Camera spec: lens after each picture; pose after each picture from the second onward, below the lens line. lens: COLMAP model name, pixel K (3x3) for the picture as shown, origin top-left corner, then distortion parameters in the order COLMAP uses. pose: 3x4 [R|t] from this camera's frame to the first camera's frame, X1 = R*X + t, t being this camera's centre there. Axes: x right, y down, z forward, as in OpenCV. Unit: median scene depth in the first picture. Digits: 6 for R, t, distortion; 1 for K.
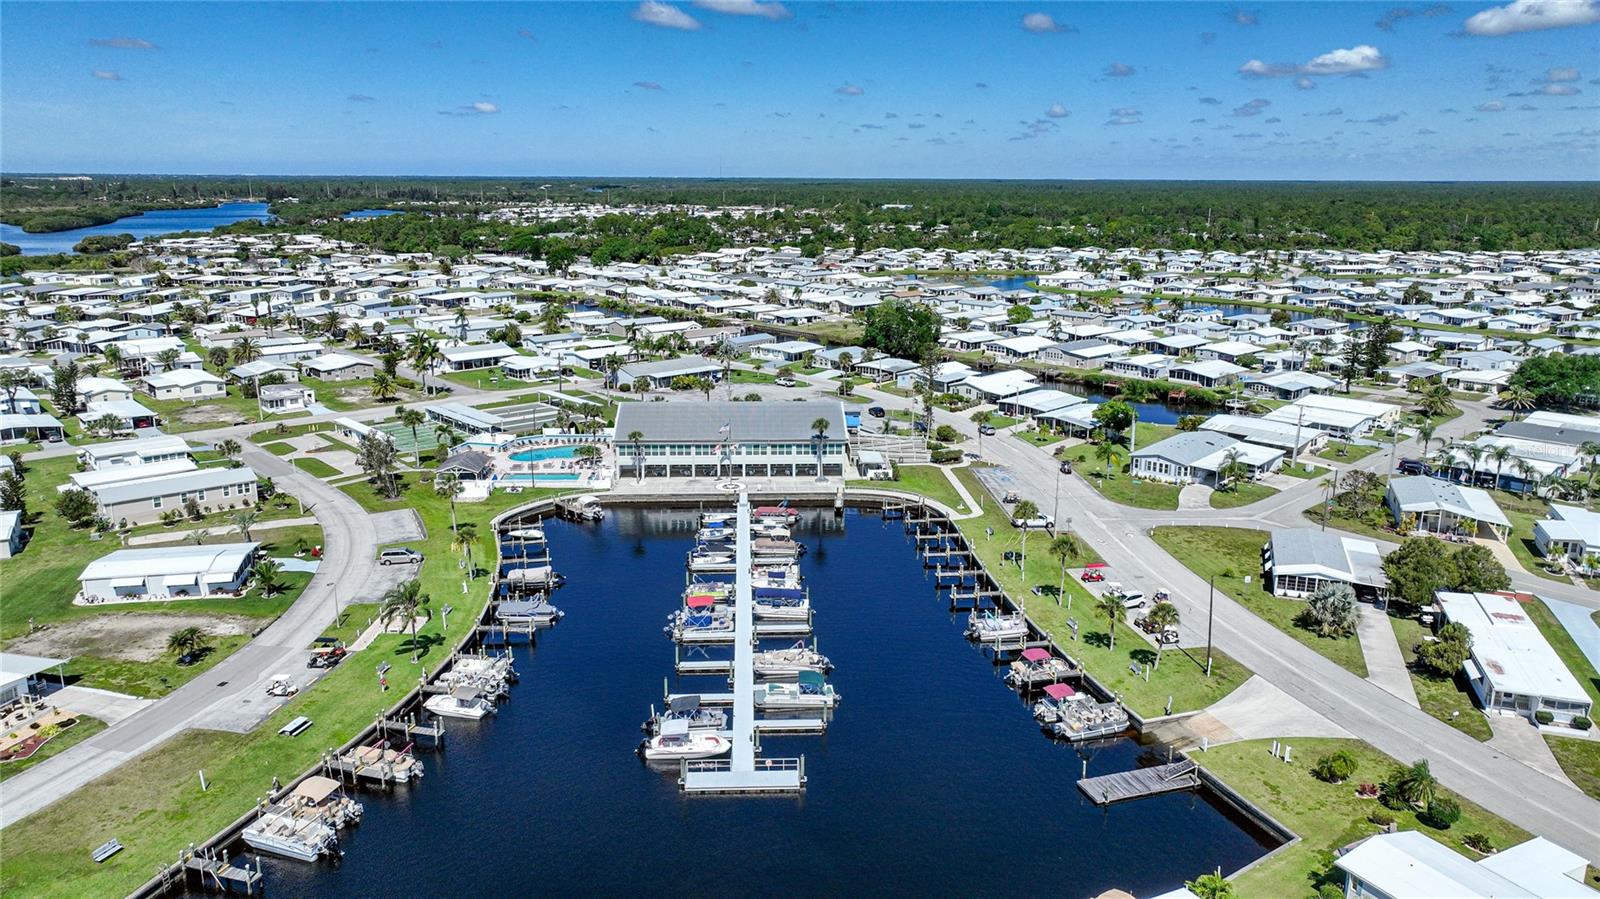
lens RADIAL K [[1120.6, 0, 787.1], [0, 1120.6, 446.3], [0, 0, 1]] dist [-0.016450, 0.033117]
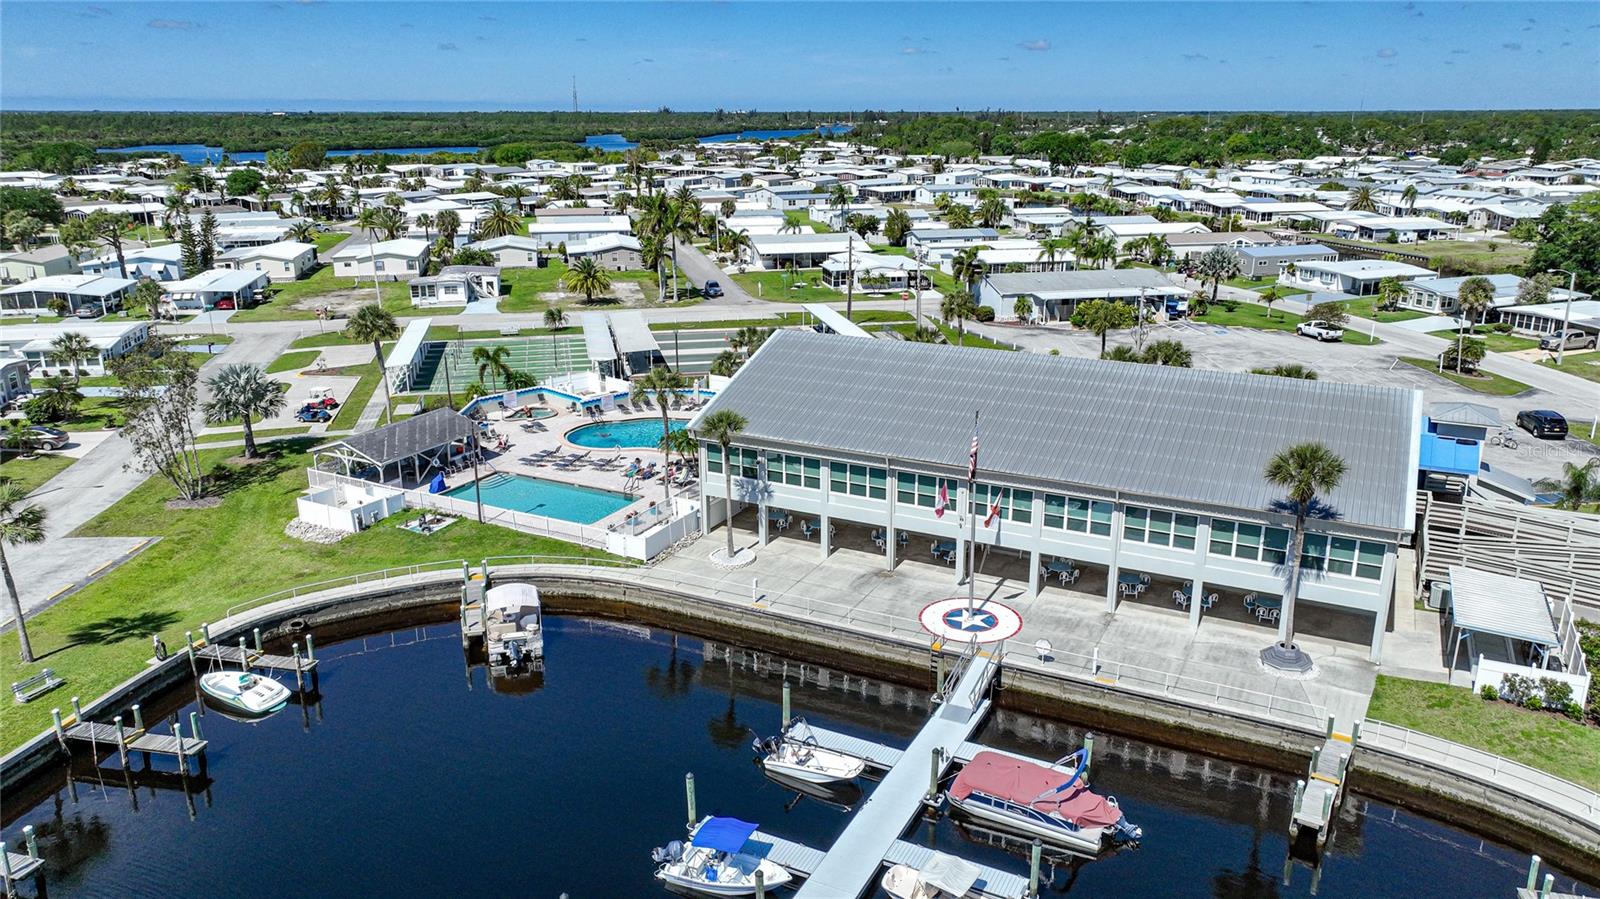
lens RADIAL K [[1120.6, 0, 787.1], [0, 1120.6, 446.3], [0, 0, 1]] dist [-0.016450, 0.033117]
pose [[0.869797, 0.136144, -0.474256, 0.033864], [-0.110237, 0.990503, 0.082165, -0.023185], [0.480938, -0.019186, 0.876544, 0.480686]]
